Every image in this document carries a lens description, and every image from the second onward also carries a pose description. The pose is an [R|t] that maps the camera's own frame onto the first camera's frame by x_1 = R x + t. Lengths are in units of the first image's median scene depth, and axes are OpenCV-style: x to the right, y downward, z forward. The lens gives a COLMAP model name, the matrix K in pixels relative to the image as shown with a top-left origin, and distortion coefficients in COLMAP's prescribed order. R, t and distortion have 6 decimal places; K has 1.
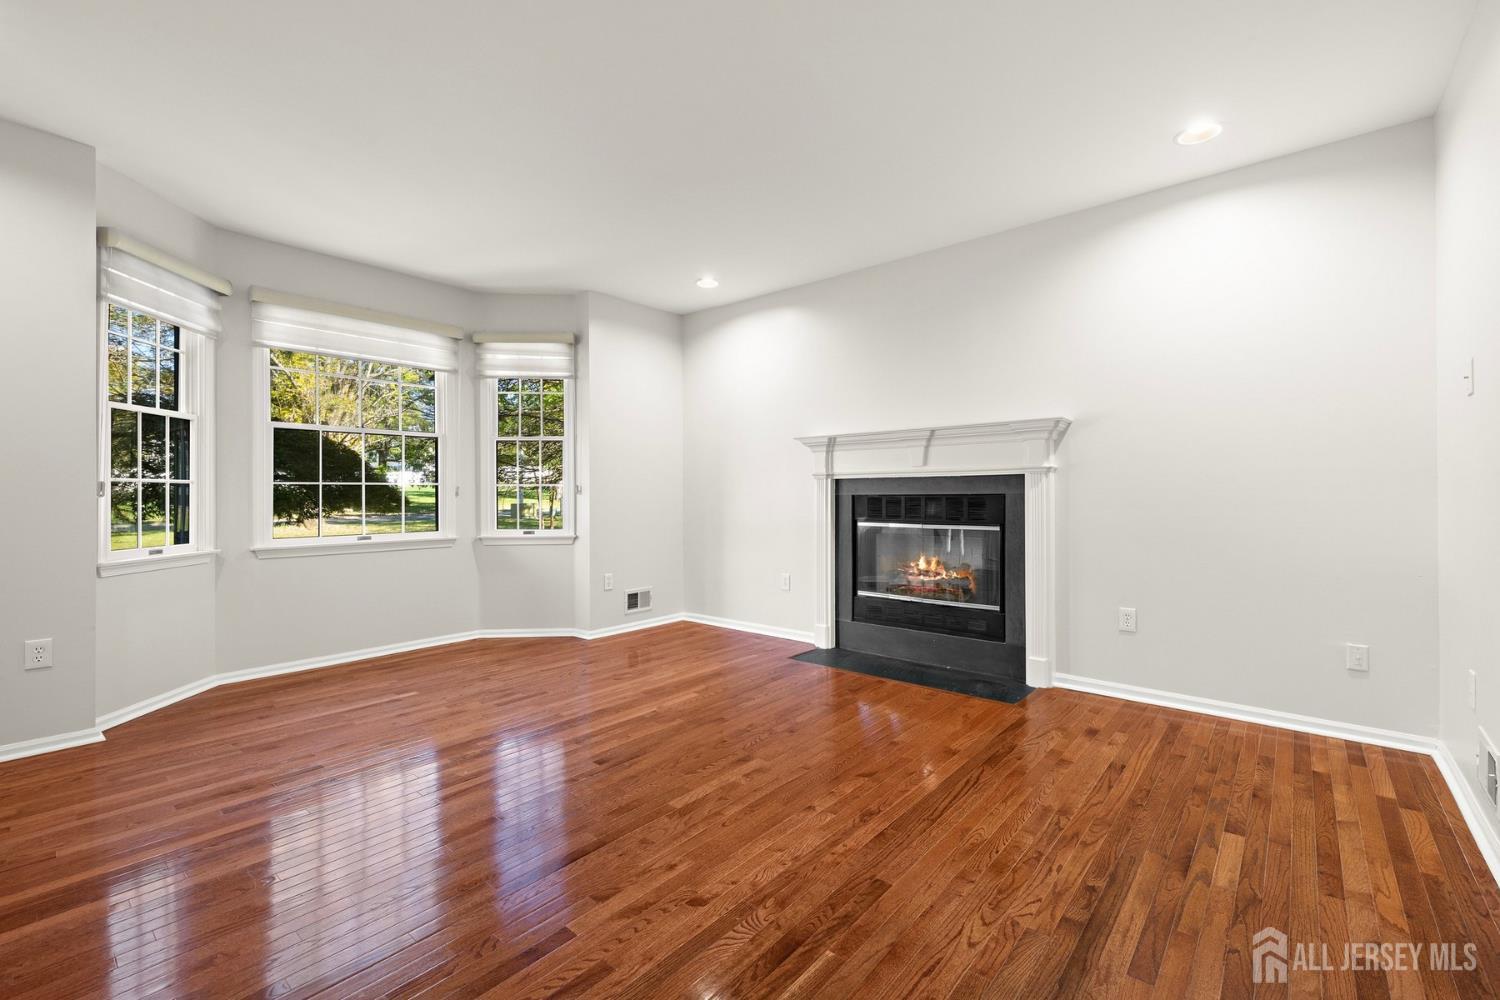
lens RADIAL K [[624.0, 0, 747.9], [0, 624.0, 494.8], [0, 0, 1]] dist [0.001259, 0.000056]
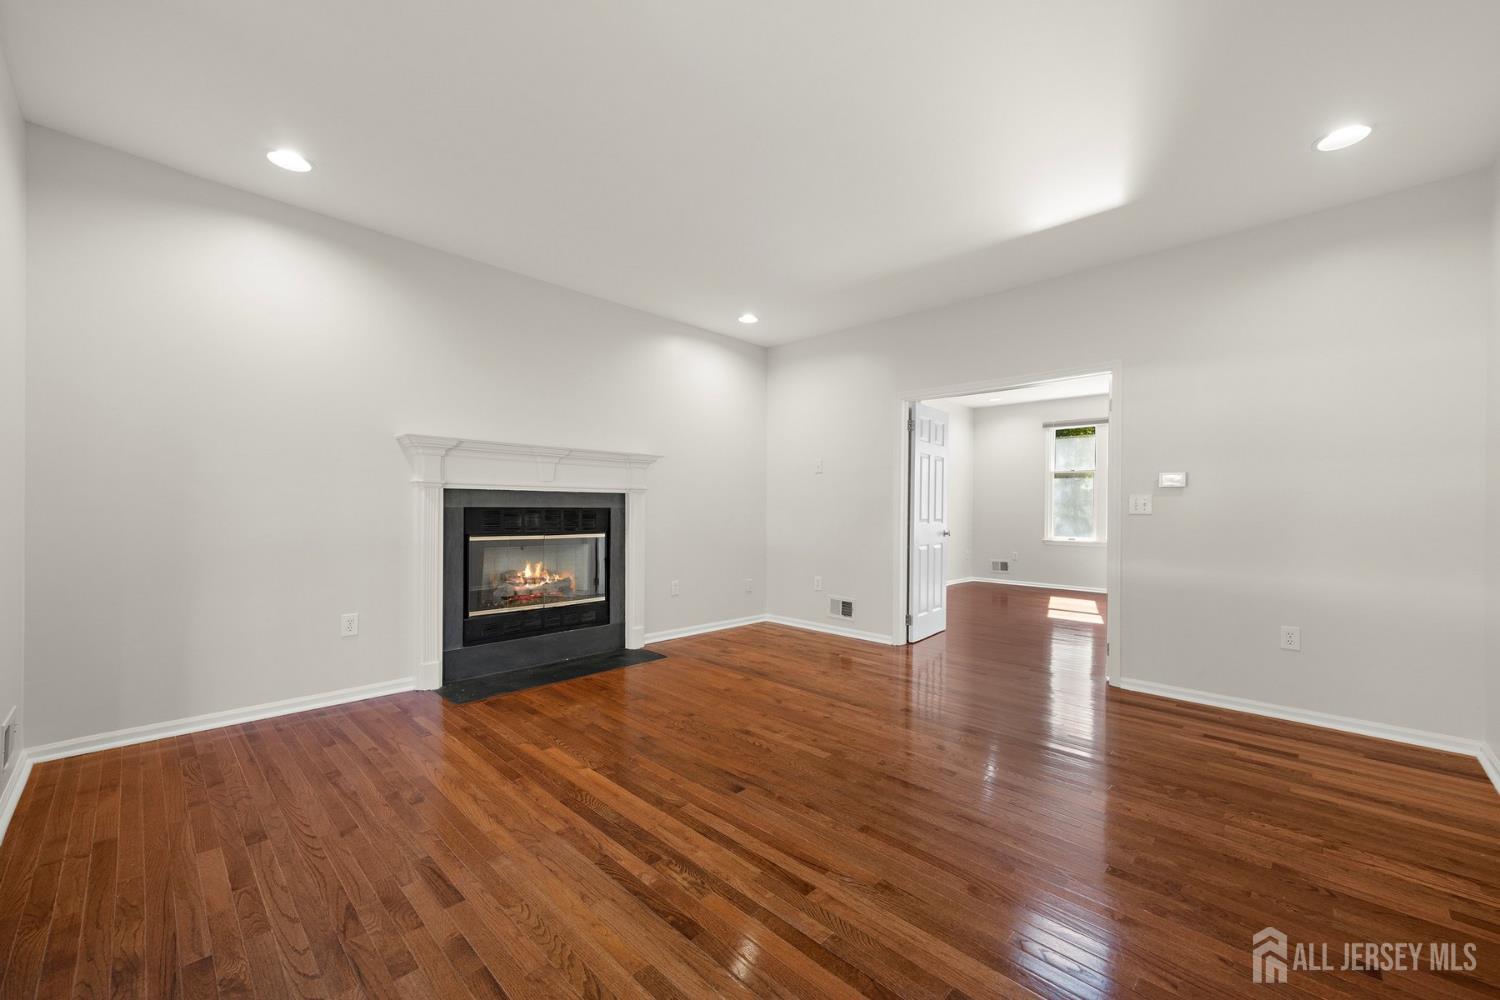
lens RADIAL K [[592.0, 0, 746.2], [0, 592.0, 509.0], [0, 0, 1]] dist [-0.001119, 0.000133]
pose [[0.070718, 0.004099, 0.997488, -0.767813], [-0.011942, 0.999923, -0.003262, 0.001677], [-0.997425, -0.011682, 0.070762, 0.625529]]
